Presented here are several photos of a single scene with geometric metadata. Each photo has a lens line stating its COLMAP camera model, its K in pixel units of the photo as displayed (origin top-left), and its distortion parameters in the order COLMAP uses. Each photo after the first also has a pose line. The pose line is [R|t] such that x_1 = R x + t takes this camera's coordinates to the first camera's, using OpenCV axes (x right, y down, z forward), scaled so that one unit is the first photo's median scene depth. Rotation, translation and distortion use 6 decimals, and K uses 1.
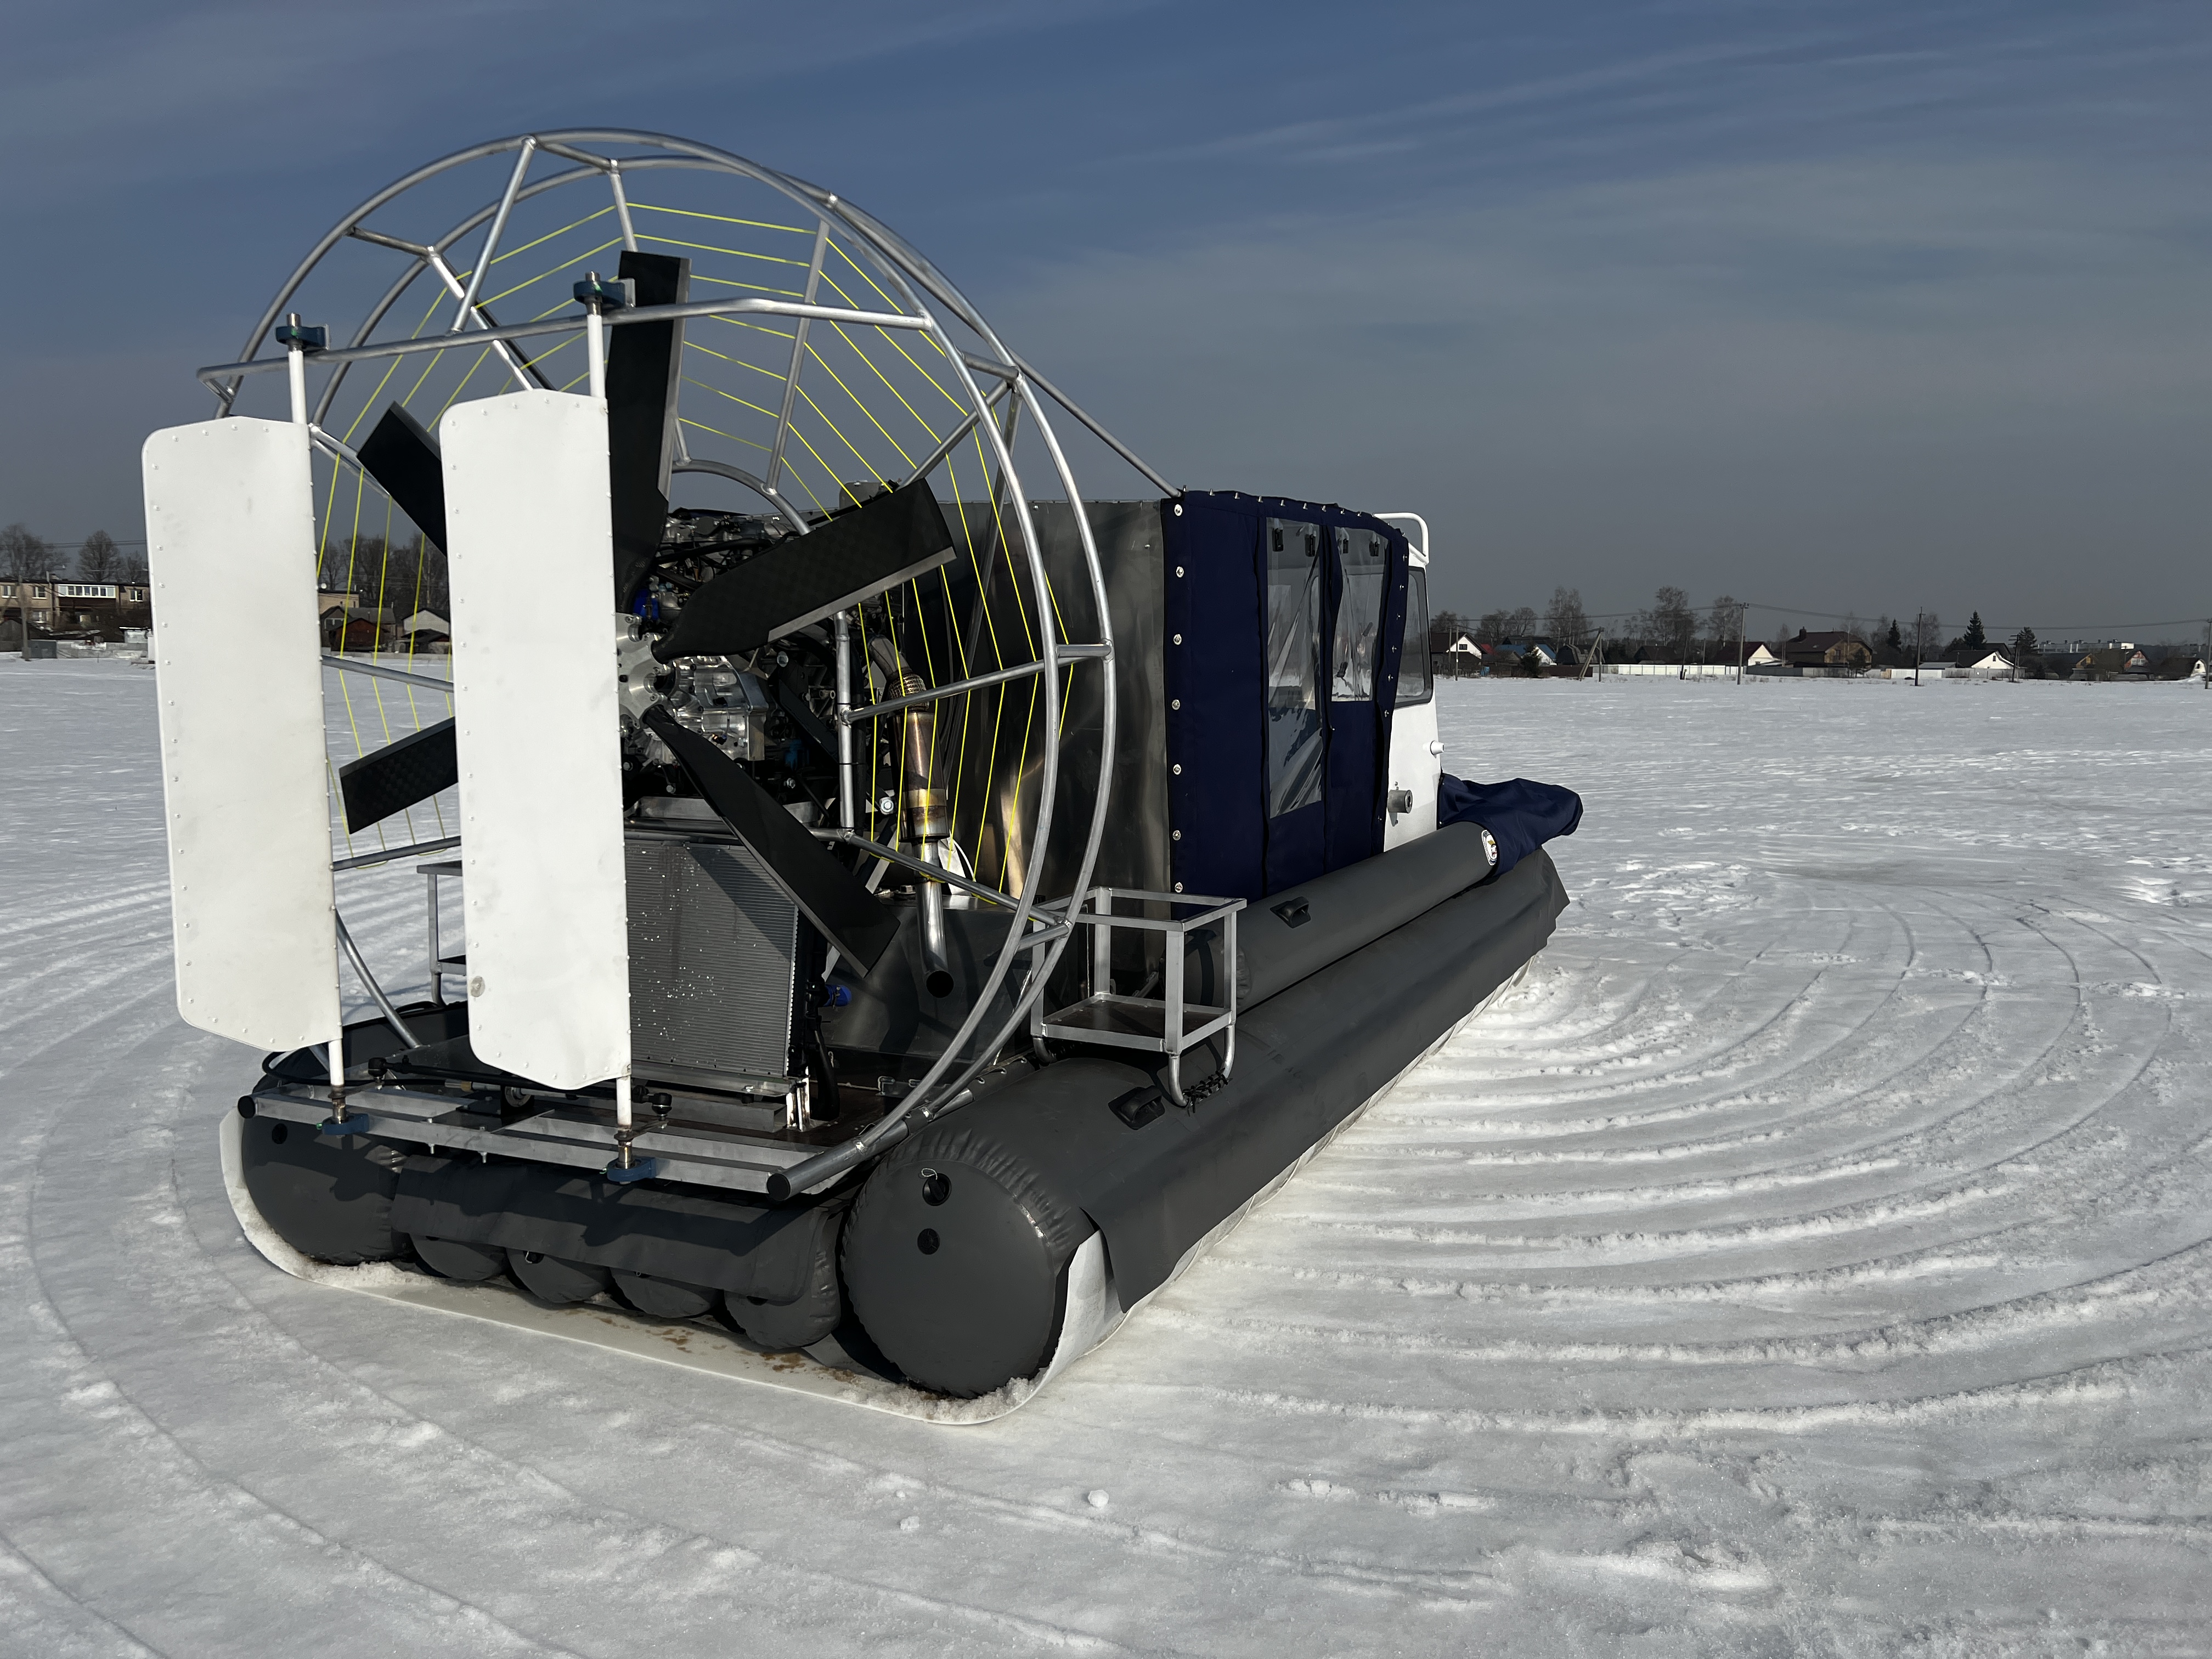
lens RADIAL K [[1678.4, 0, 1103.9], [0, 1678.4, 824.6], [0, 0, 1]] dist [0.049914, -0.033196]
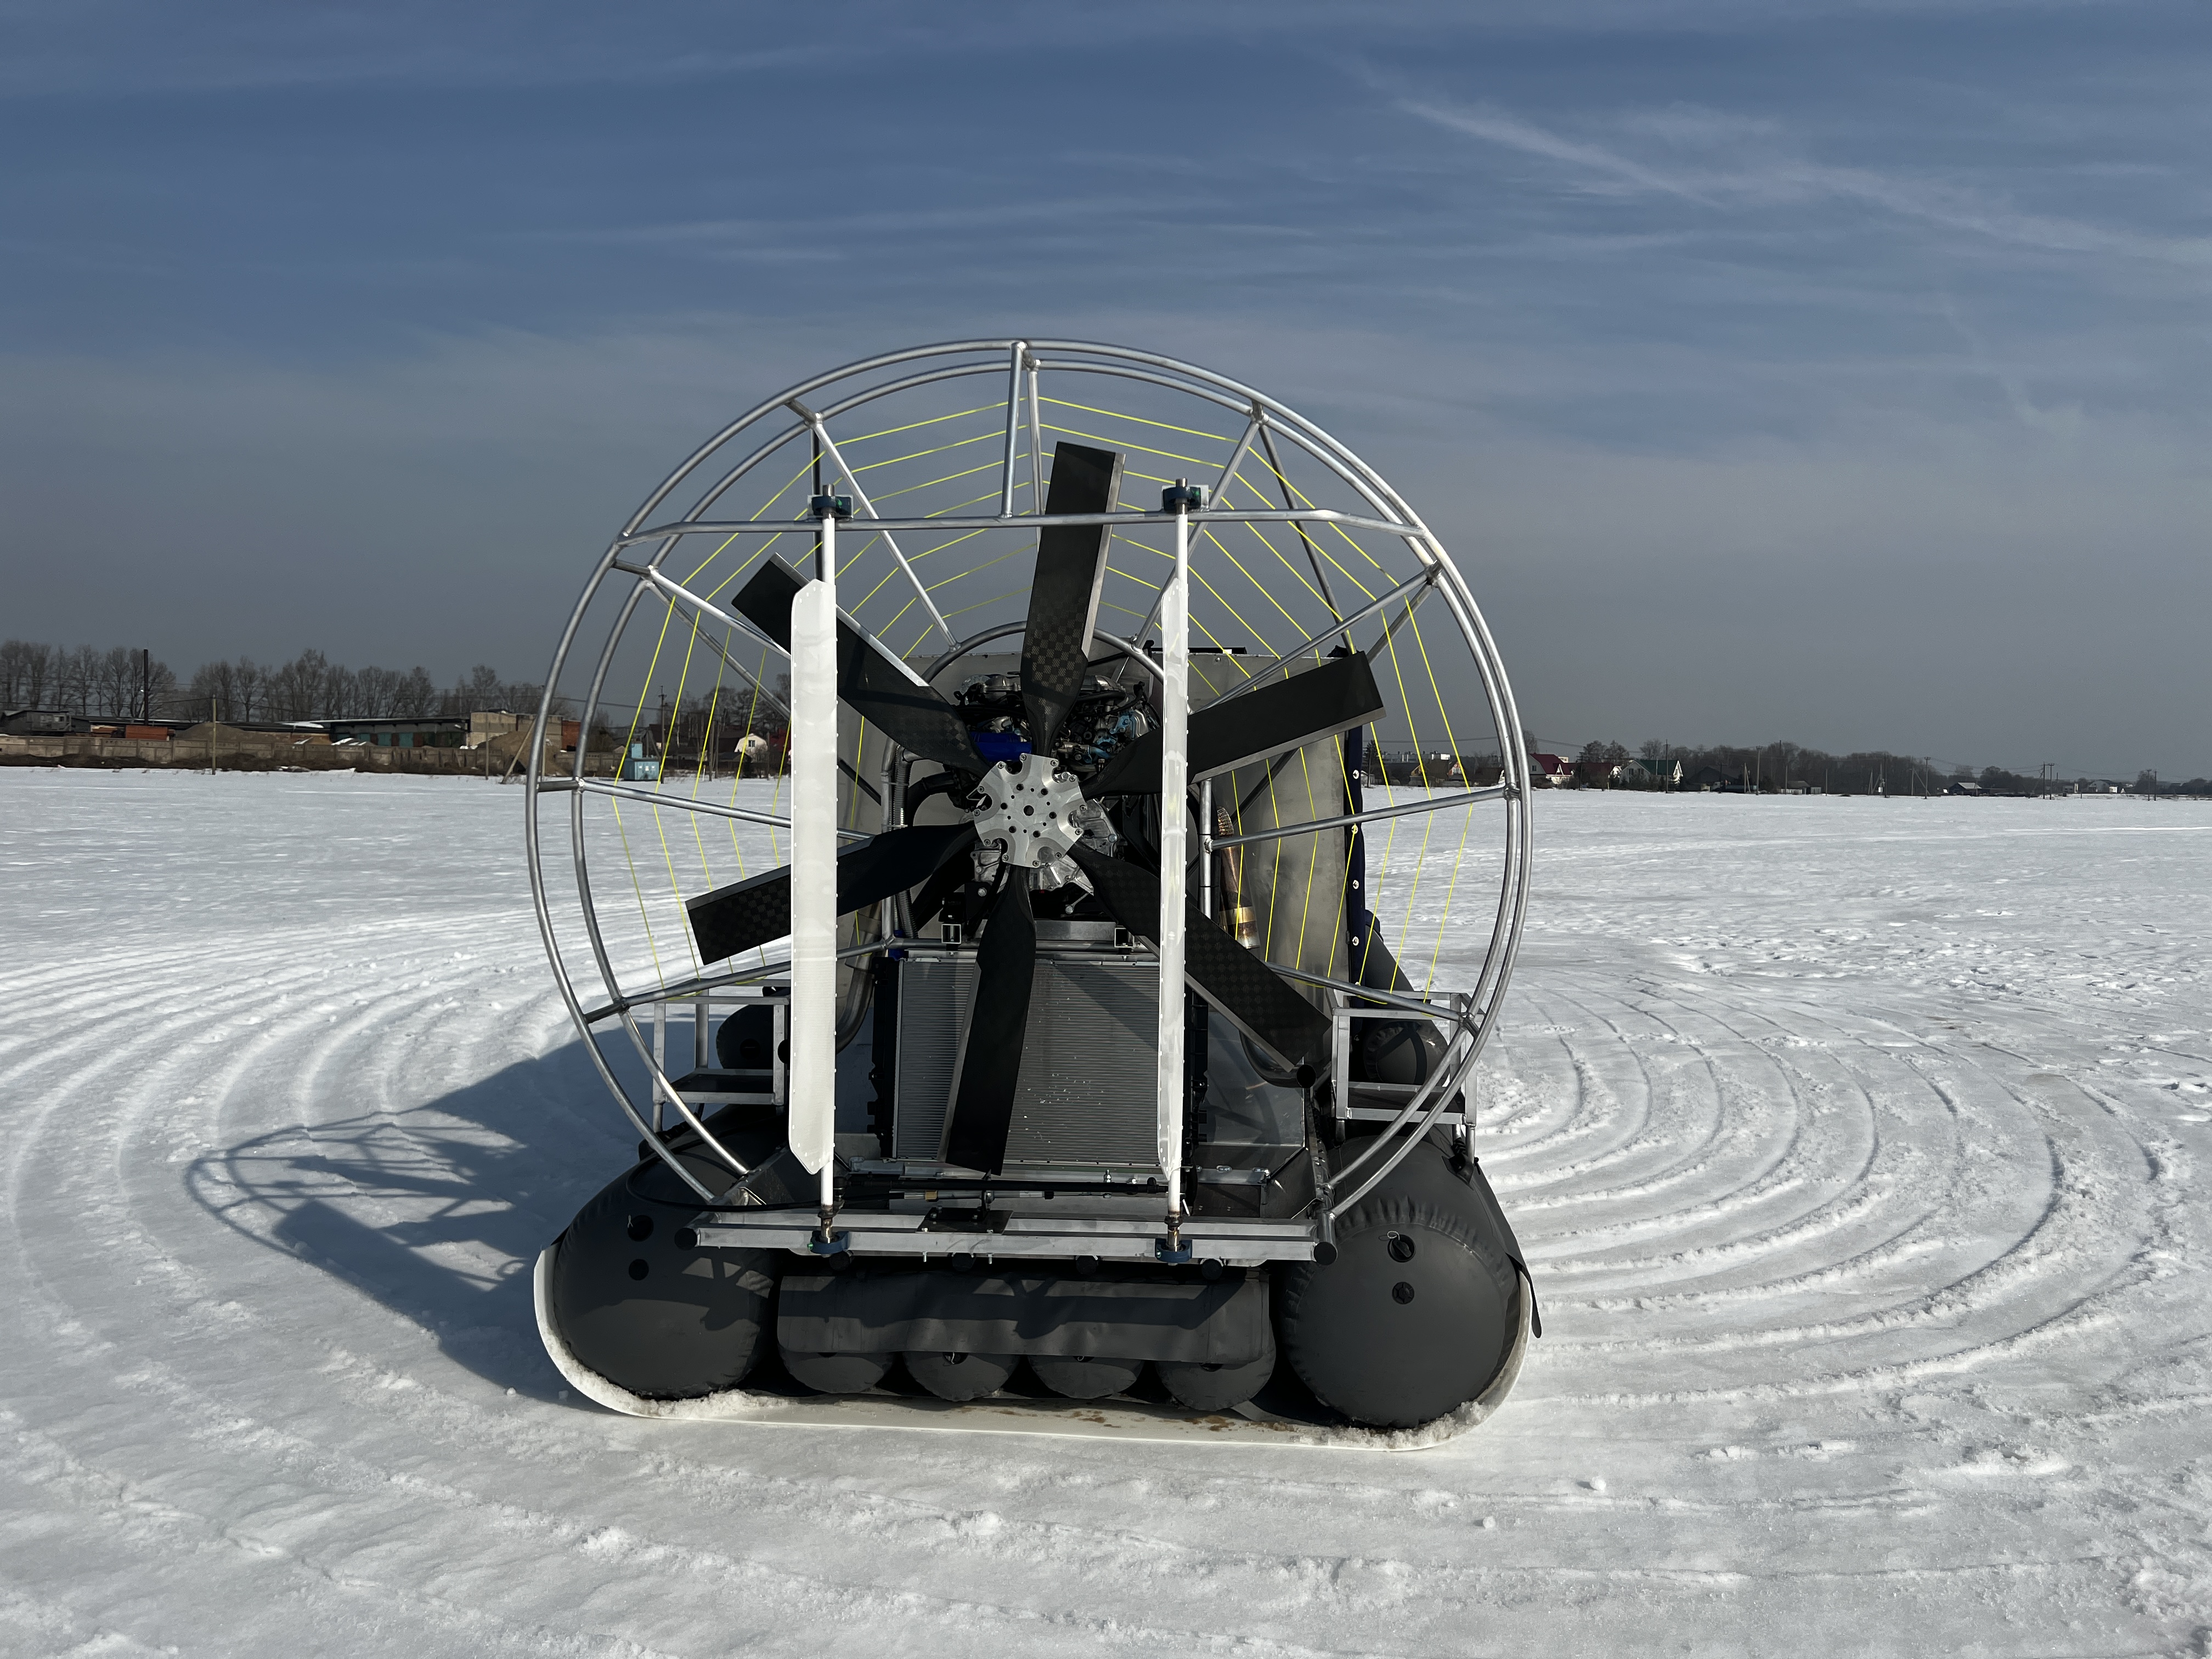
lens RADIAL K [[1678.4, 0, 1155.2], [0, 1678.4, 810.5], [0, 0, 1]] dist [0.049914, -0.033196]
pose [[0.932151, -0.000134, 0.362069, -0.633602], [0.024477, 0.997736, -0.062647, -0.018929], [-0.361240, 0.067259, 0.930044, -0.056817]]
